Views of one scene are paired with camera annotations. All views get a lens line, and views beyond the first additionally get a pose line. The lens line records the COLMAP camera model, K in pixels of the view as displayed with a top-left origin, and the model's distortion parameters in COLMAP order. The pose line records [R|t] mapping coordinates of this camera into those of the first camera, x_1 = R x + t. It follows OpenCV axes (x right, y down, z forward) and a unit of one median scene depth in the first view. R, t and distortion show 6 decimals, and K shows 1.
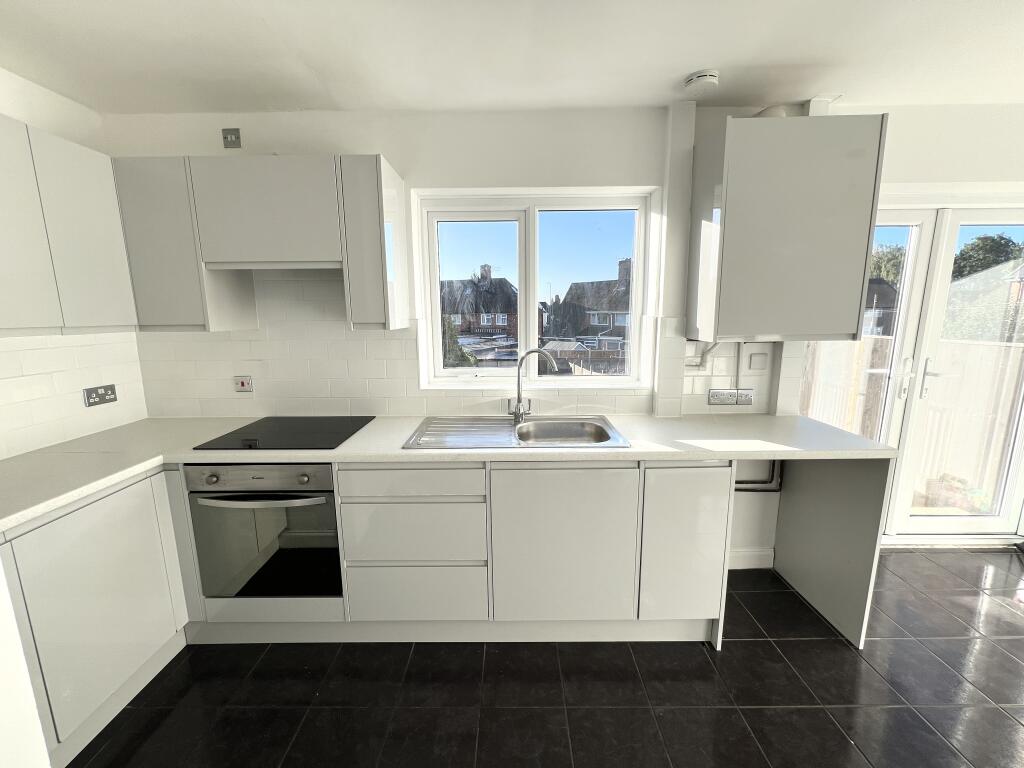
lens RADIAL K [[409.2, 0, 510.4], [0, 409.2, 382.6], [0, 0, 1]] dist [0.001609, -0.000997]
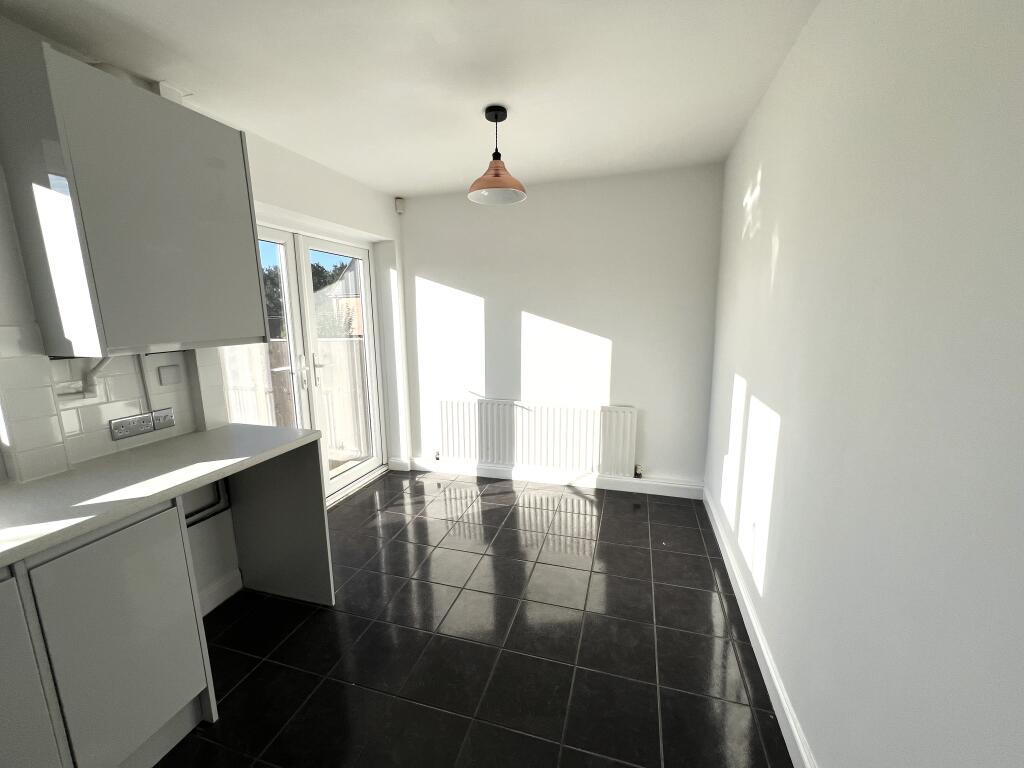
lens RADIAL K [[409.2, 0, 511.2], [0, 409.2, 382.9], [0, 0, 1]] dist [0.001609, -0.000997]
pose [[0.285431, -0.156742, 0.945495, -0.000388], [0.173922, 0.978627, 0.109730, -0.005077], [-0.942486, 0.133122, 0.306591, 0.070220]]
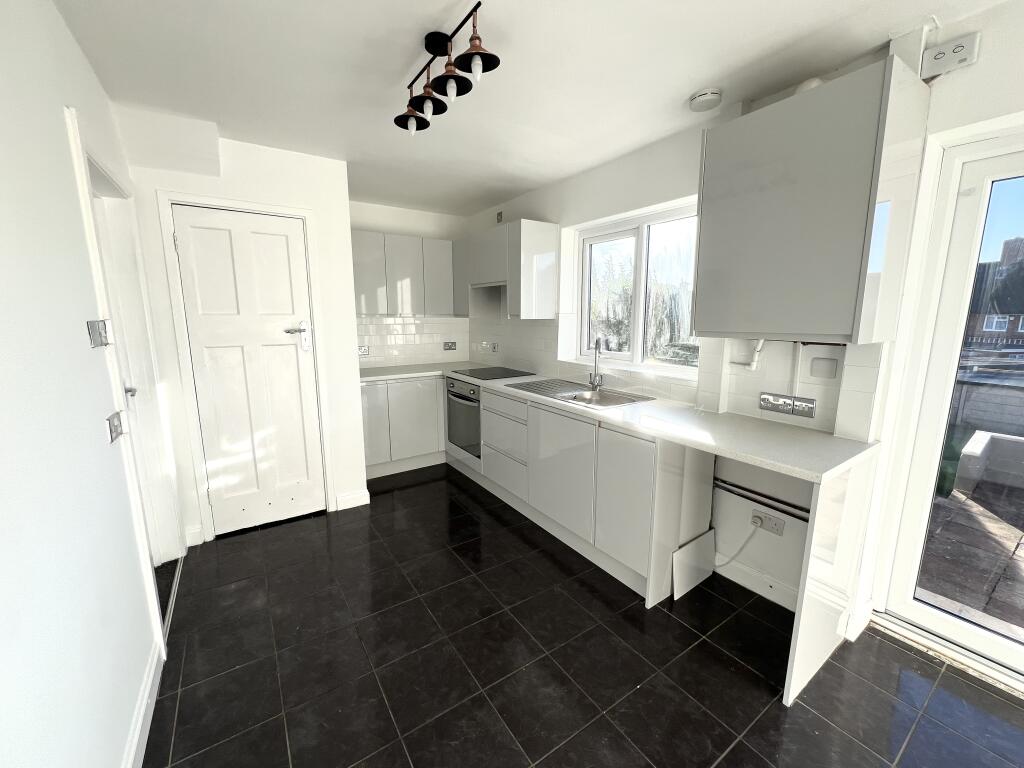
lens RADIAL K [[409.2, 0, 515.5], [0, 409.2, 383.0], [0, 0, 1]] dist [0.001609, -0.000997]
pose [[0.570645, 0.146236, -0.808071, 0.939846], [-0.143843, 0.986603, 0.076966, 0.006240], [0.808501, 0.072315, 0.584035, 0.003377]]
